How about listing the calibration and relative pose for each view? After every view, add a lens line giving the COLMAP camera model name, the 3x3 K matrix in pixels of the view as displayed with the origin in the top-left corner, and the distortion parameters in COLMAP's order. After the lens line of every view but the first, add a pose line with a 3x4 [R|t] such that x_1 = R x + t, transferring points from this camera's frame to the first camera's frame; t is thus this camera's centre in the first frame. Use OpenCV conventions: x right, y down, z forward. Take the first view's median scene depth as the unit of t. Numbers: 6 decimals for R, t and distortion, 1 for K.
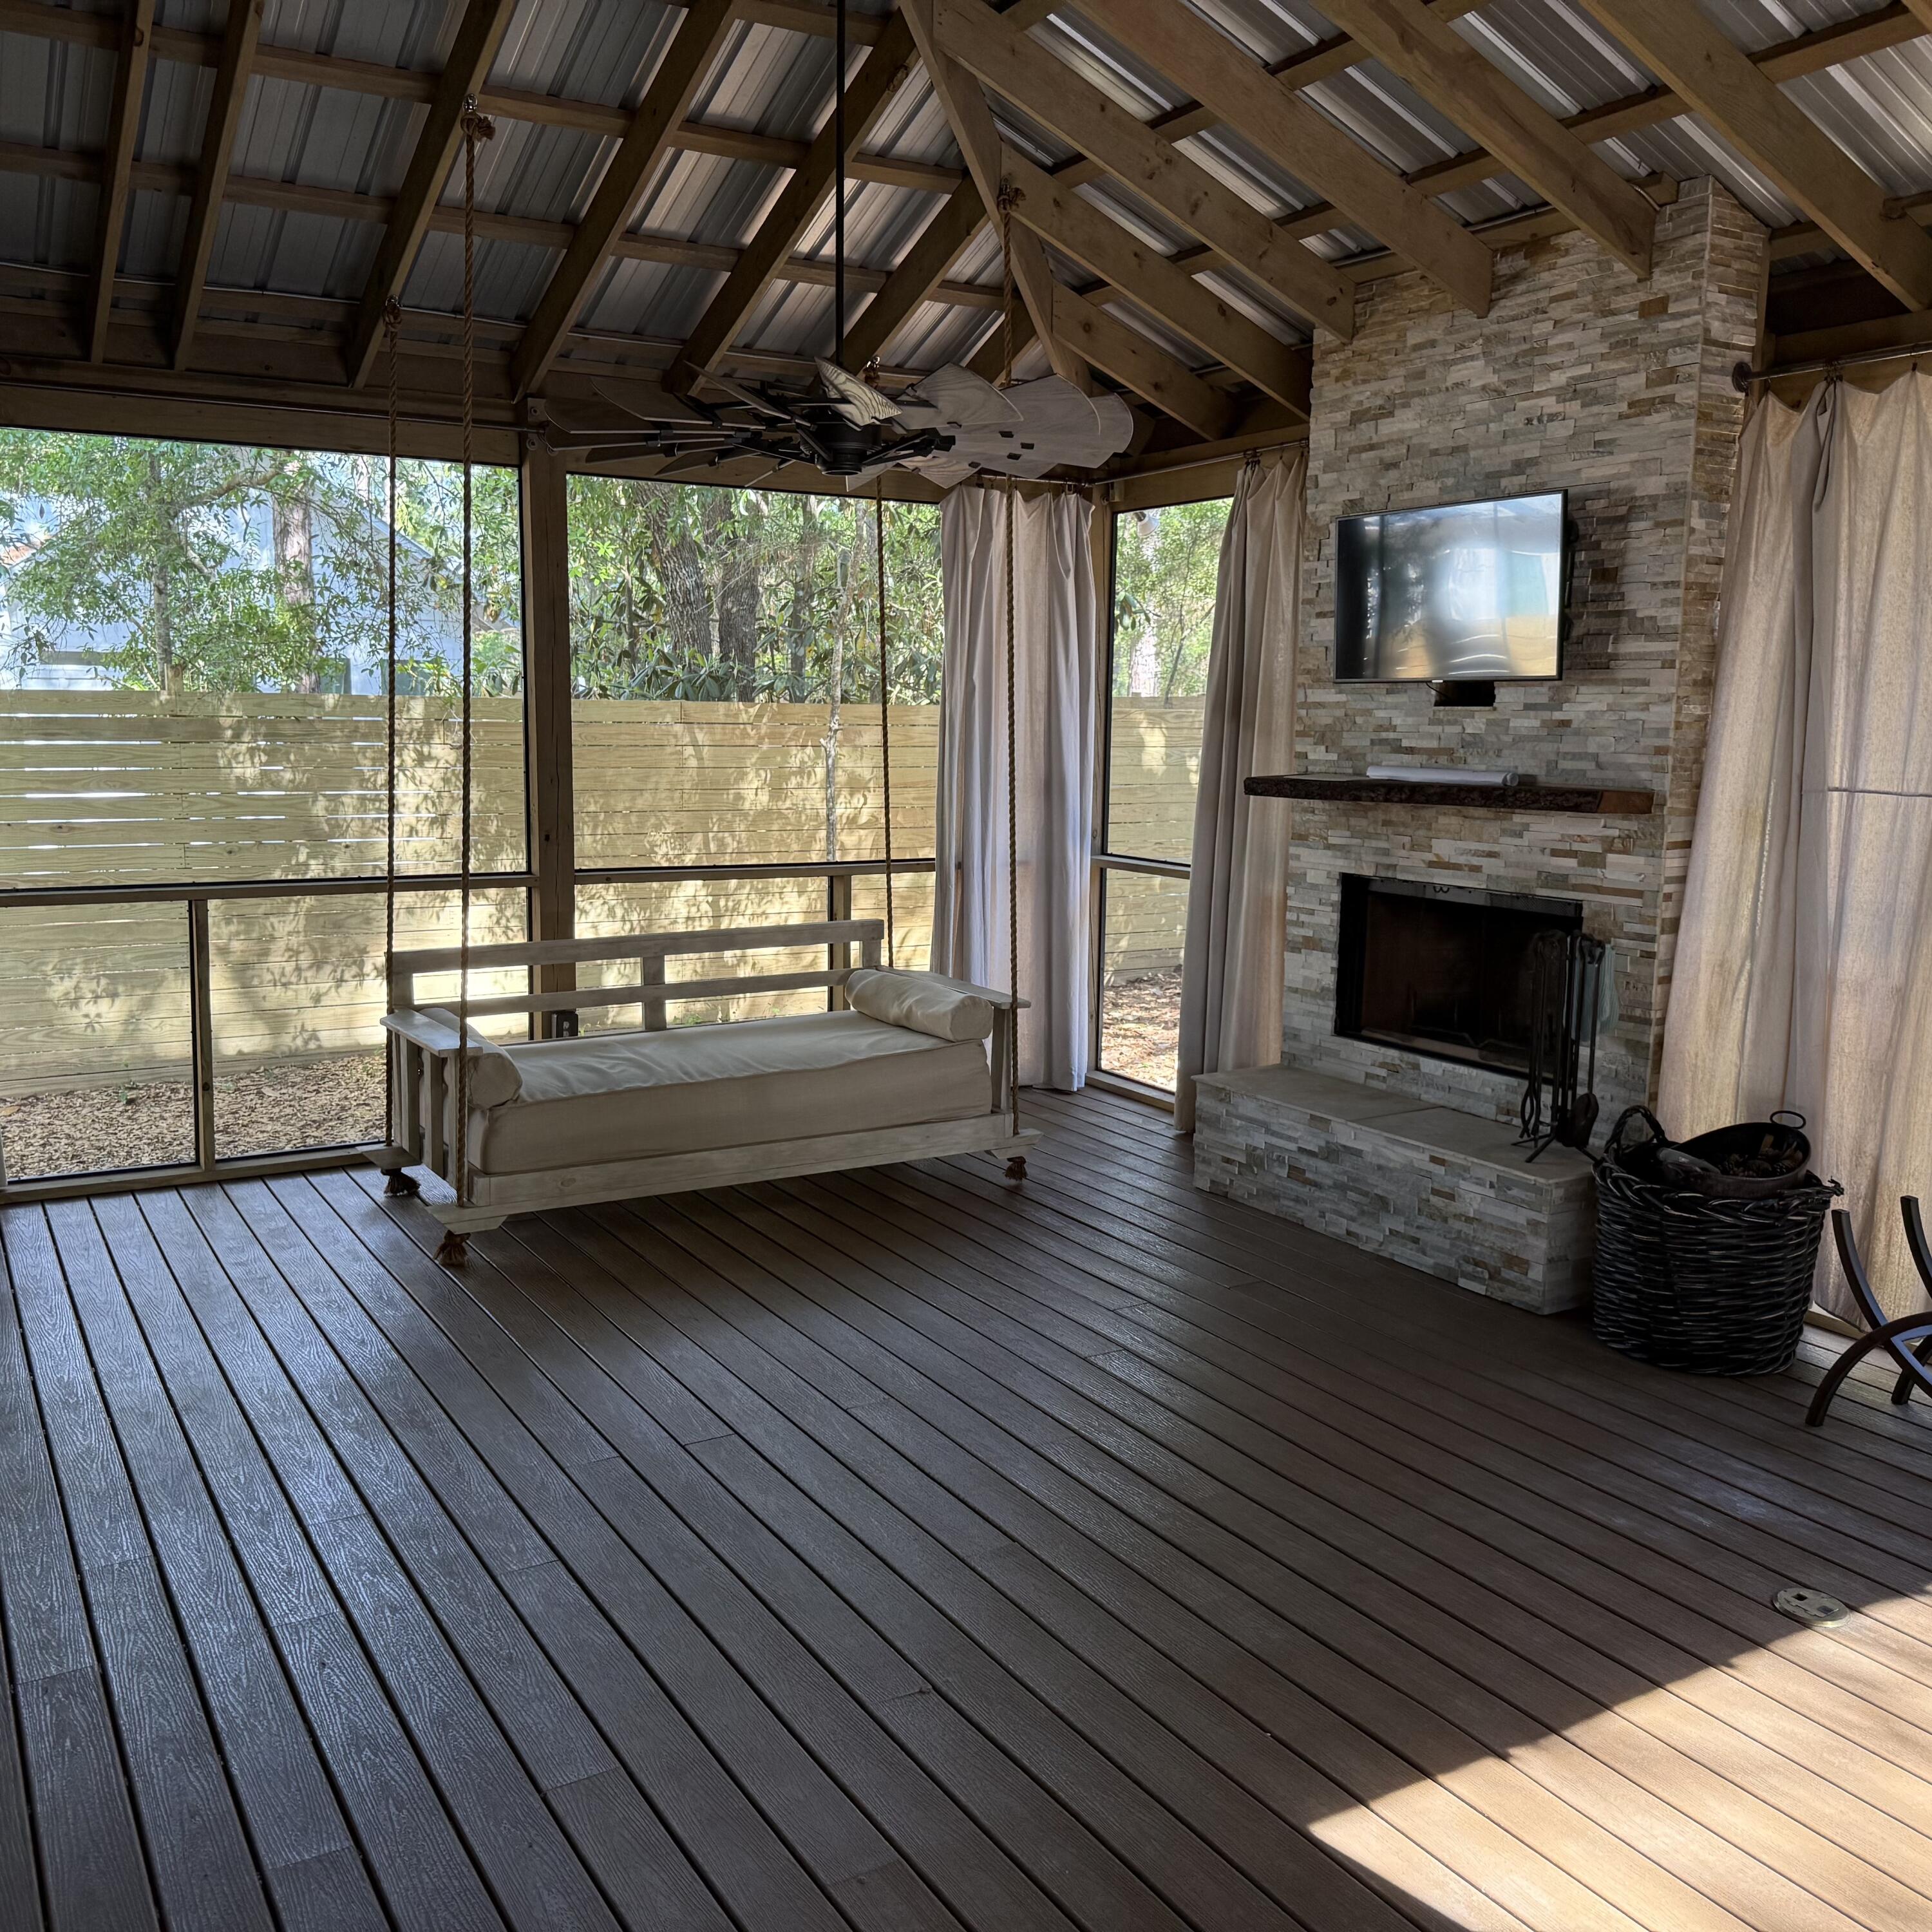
lens RADIAL K [[1787.1, 0, 960.2], [0, 1787.1, 984.3], [0, 0, 1]] dist [0.071896, -0.160002]
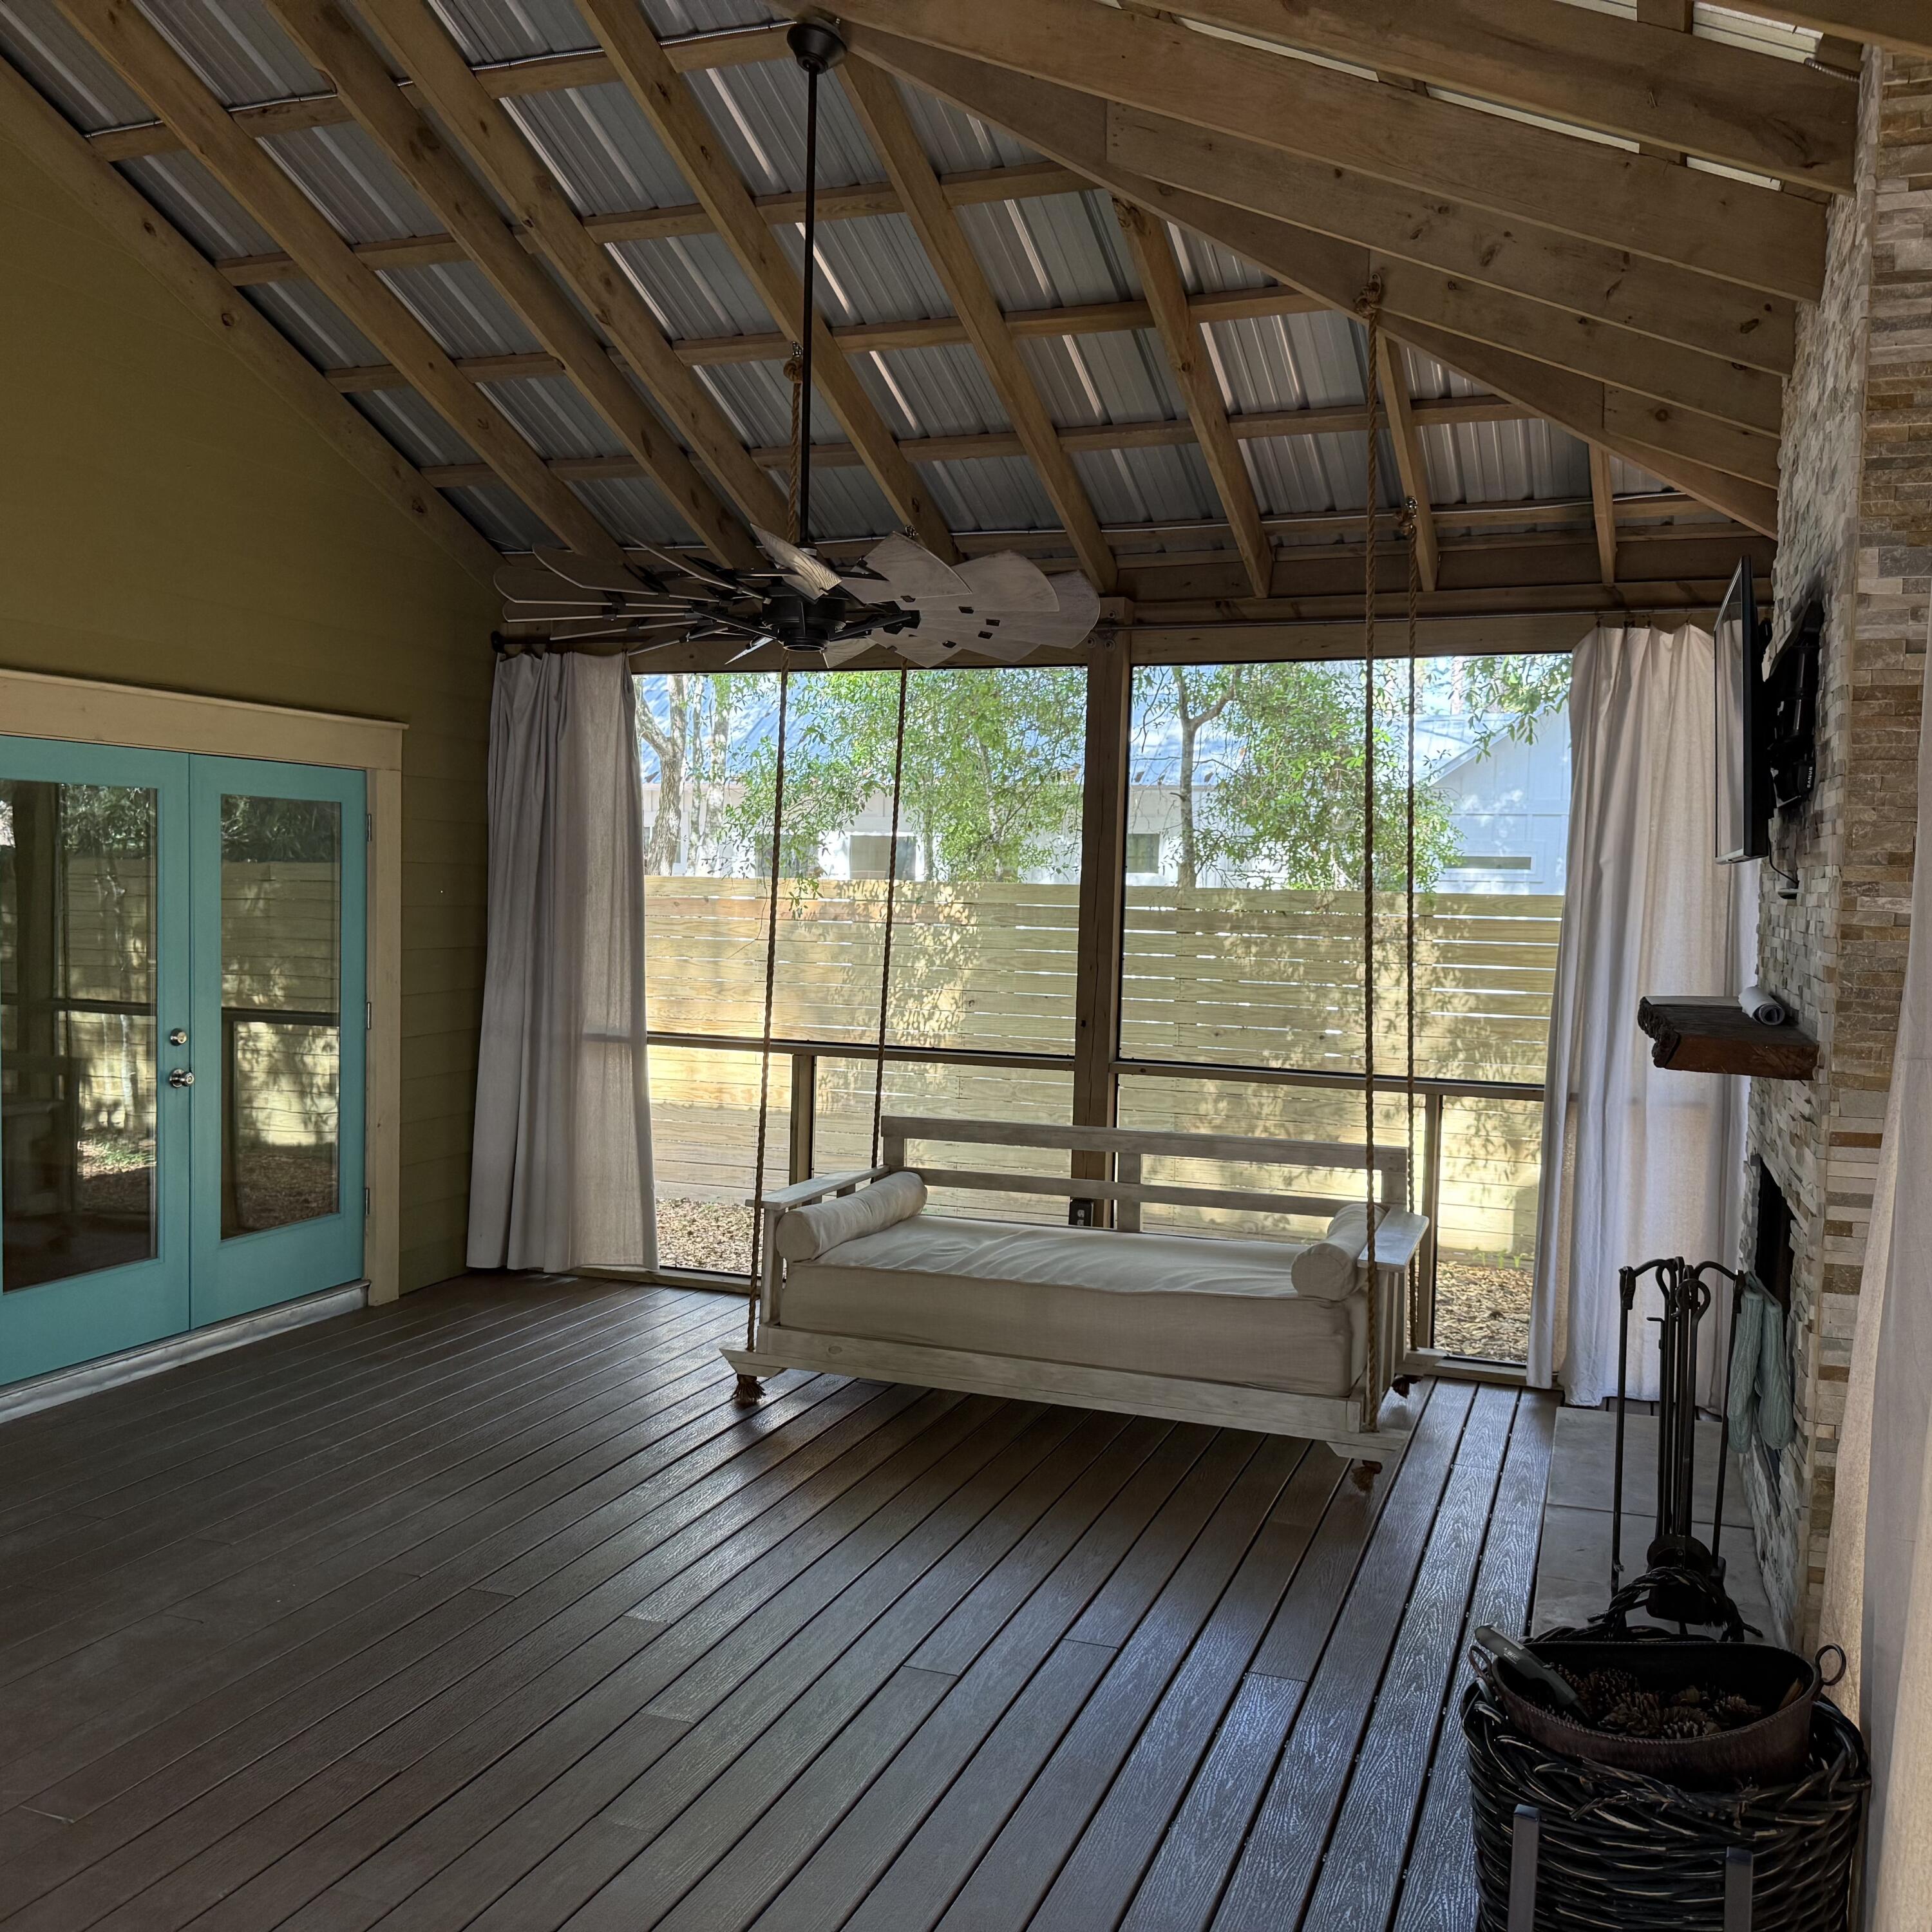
lens RADIAL K [[1831.3, 0, 966.8], [0, 1831.3, 964.7], [0, 0, 1]] dist [0.101402, 0.007083]
pose [[0.631205, 0.041846, -0.774487, 0.500346], [-0.139963, 0.988296, -0.060671, -0.041614], [0.762883, 0.146695, 0.629674, 0.297092]]
